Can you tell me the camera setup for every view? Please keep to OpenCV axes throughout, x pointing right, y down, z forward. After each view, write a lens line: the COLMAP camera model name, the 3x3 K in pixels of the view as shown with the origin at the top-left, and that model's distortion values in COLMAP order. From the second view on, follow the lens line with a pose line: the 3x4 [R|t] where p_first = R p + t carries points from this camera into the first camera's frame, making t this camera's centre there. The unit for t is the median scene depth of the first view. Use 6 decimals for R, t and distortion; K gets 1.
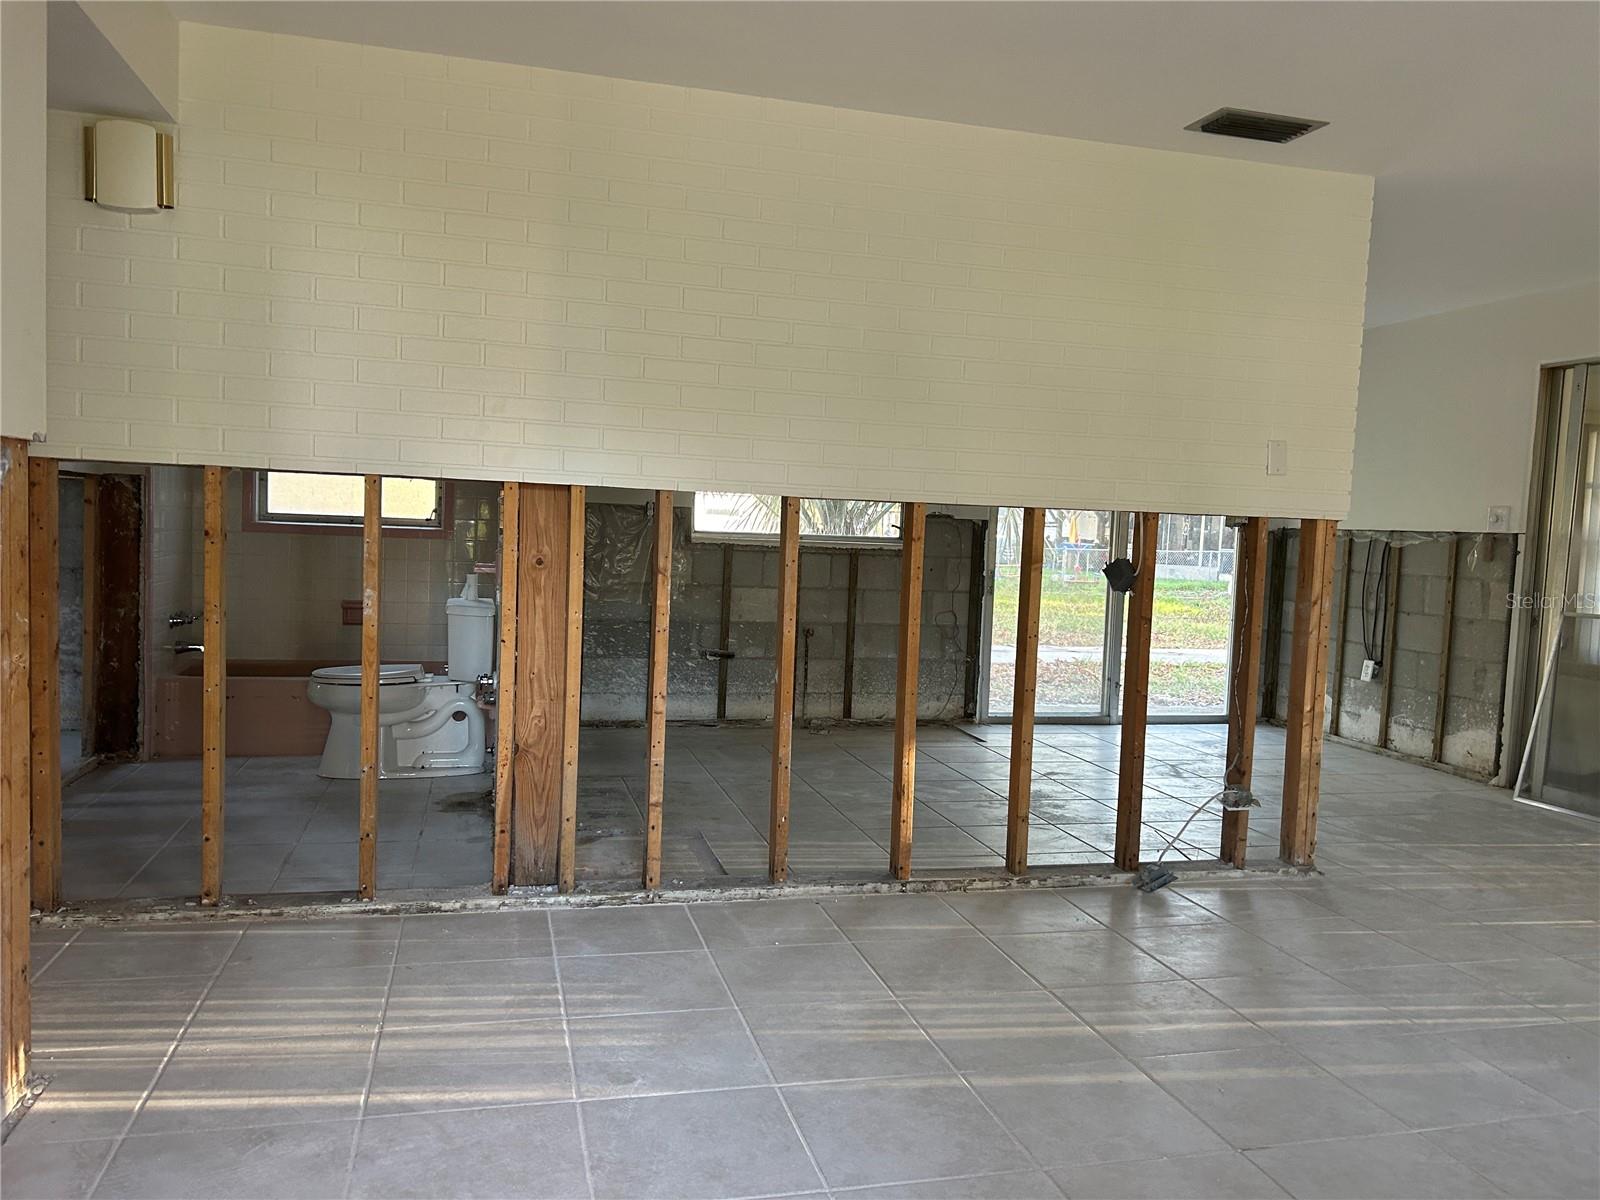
lens RADIAL K [[1210.1, 0, 797.9], [0, 1210.1, 598.2], [0, 0, 1]] dist [0.000694, -0.006491]
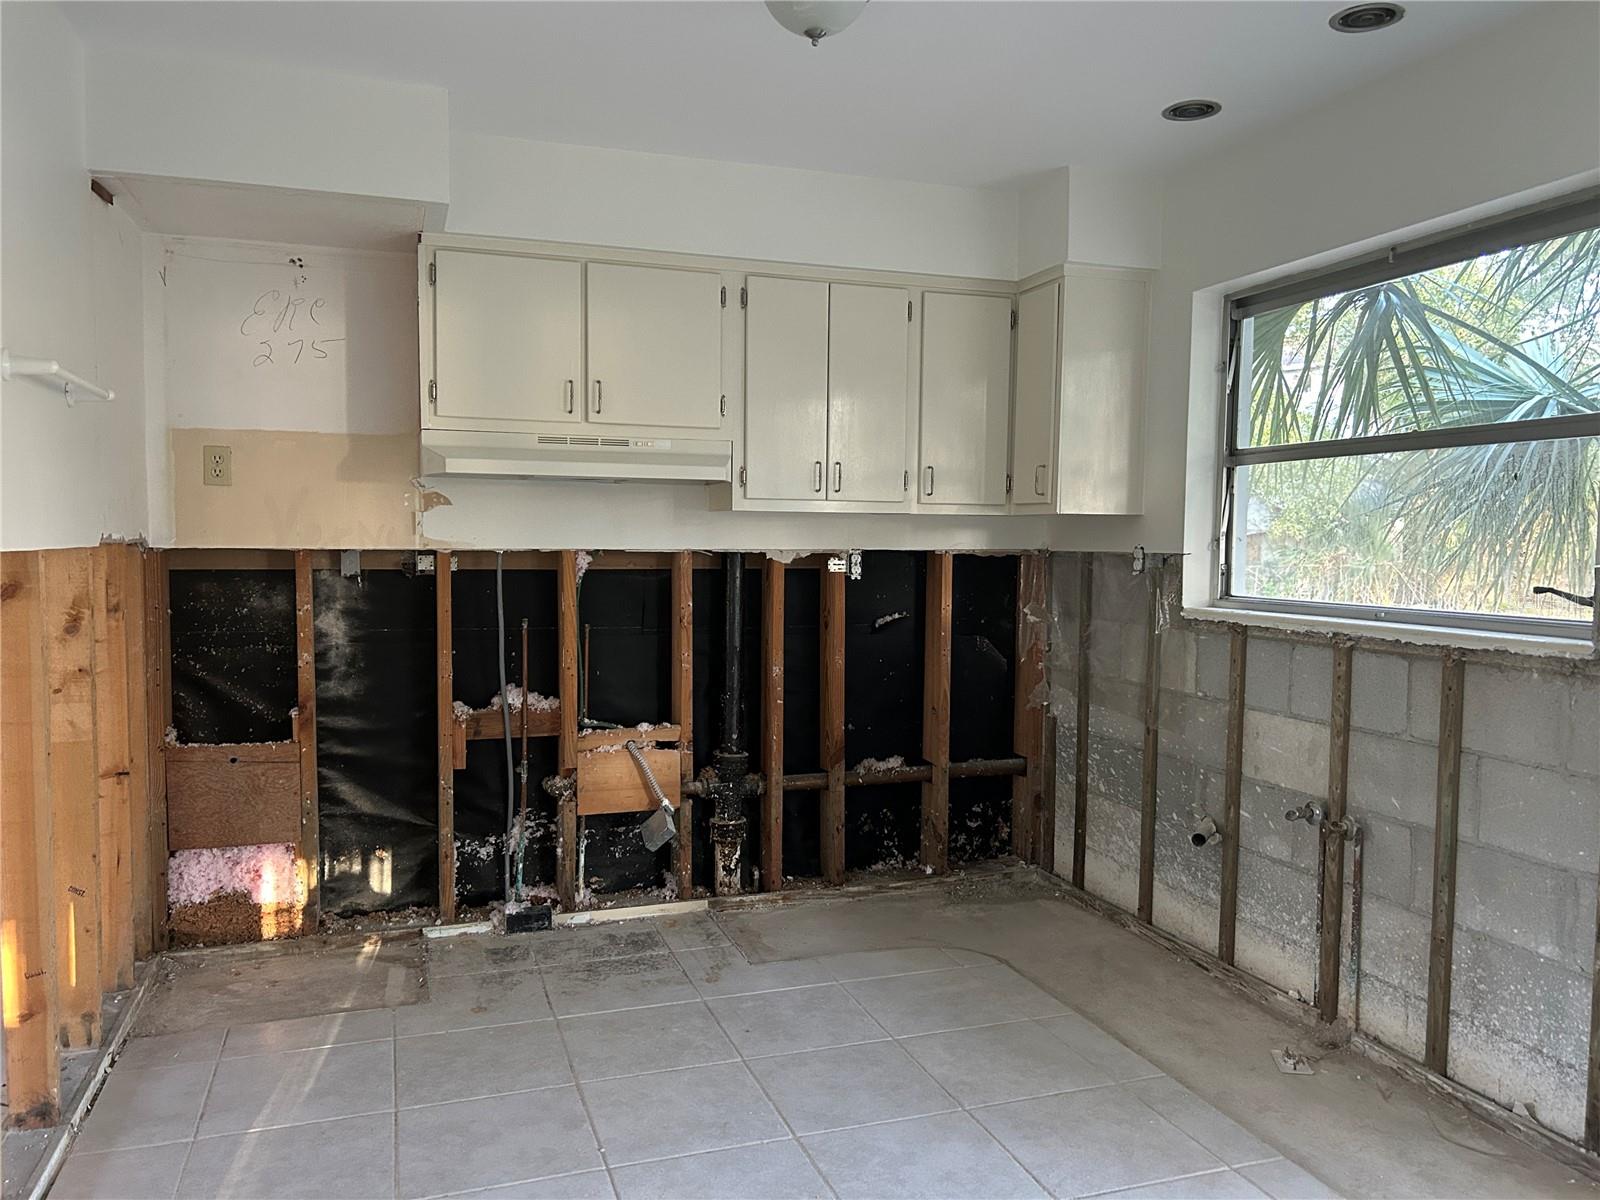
lens RADIAL K [[1210.1, 0, 800.0], [0, 1210.1, 604.5], [0, 0, 1]] dist [0.000694, -0.006491]
pose [[0.079457, 0.014719, -0.996730, 0.422749], [-0.083673, 0.996461, 0.008045, -0.039811], [0.993320, 0.082760, 0.080408, 0.751678]]
